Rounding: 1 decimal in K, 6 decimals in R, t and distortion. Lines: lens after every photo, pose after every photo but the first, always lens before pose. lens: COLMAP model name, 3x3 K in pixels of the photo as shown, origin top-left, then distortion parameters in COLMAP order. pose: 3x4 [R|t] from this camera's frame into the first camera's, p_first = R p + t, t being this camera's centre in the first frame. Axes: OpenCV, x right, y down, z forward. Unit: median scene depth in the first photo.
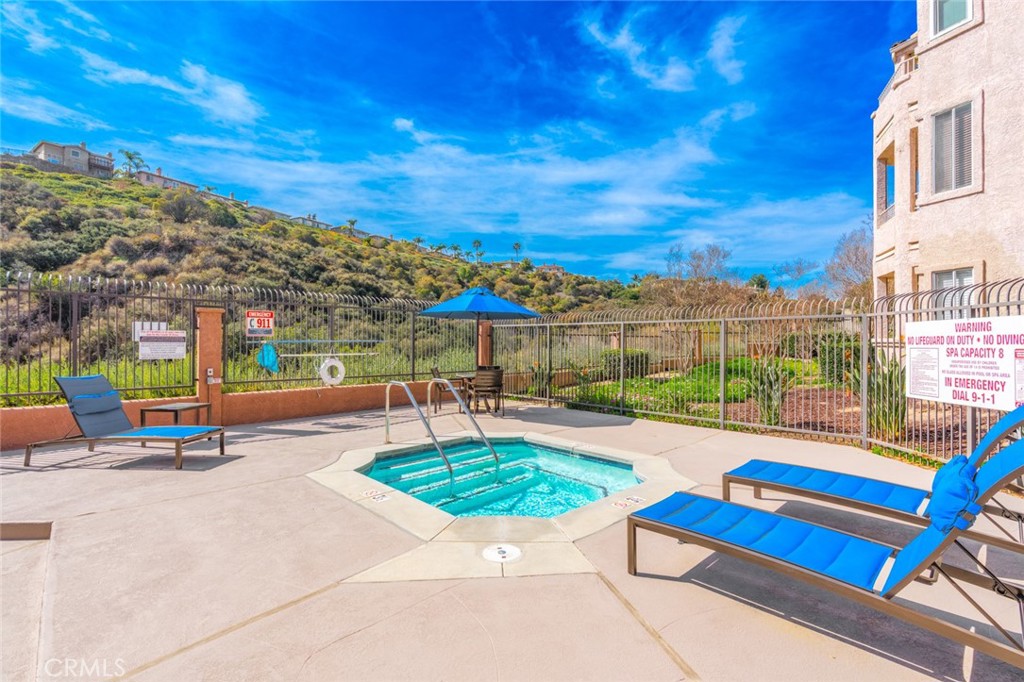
lens RADIAL K [[457.7, 0, 512.7], [0, 457.7, 343.6], [0, 0, 1]] dist [-0.004123, -0.000440]
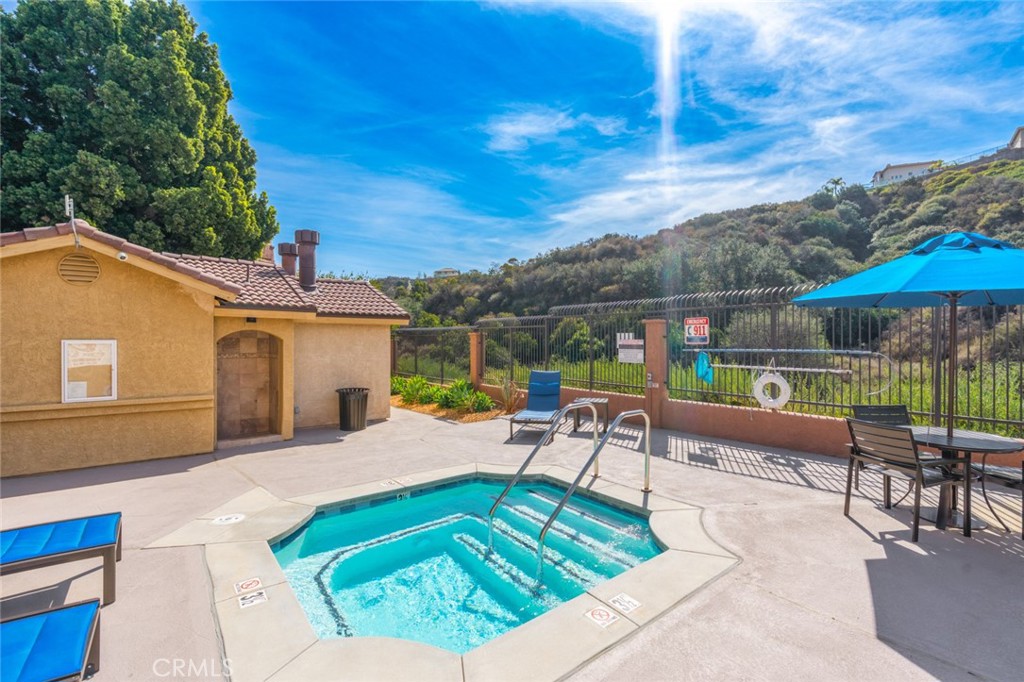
lens RADIAL K [[457.7, 0, 513.0], [0, 457.7, 338.0], [0, 0, 1]] dist [-0.004123, -0.000440]
pose [[-0.130654, -0.003588, -0.991422, 0.088141], [-0.000689, 0.999994, -0.003528, -0.004990], [0.991428, 0.000222, -0.130656, 0.147604]]
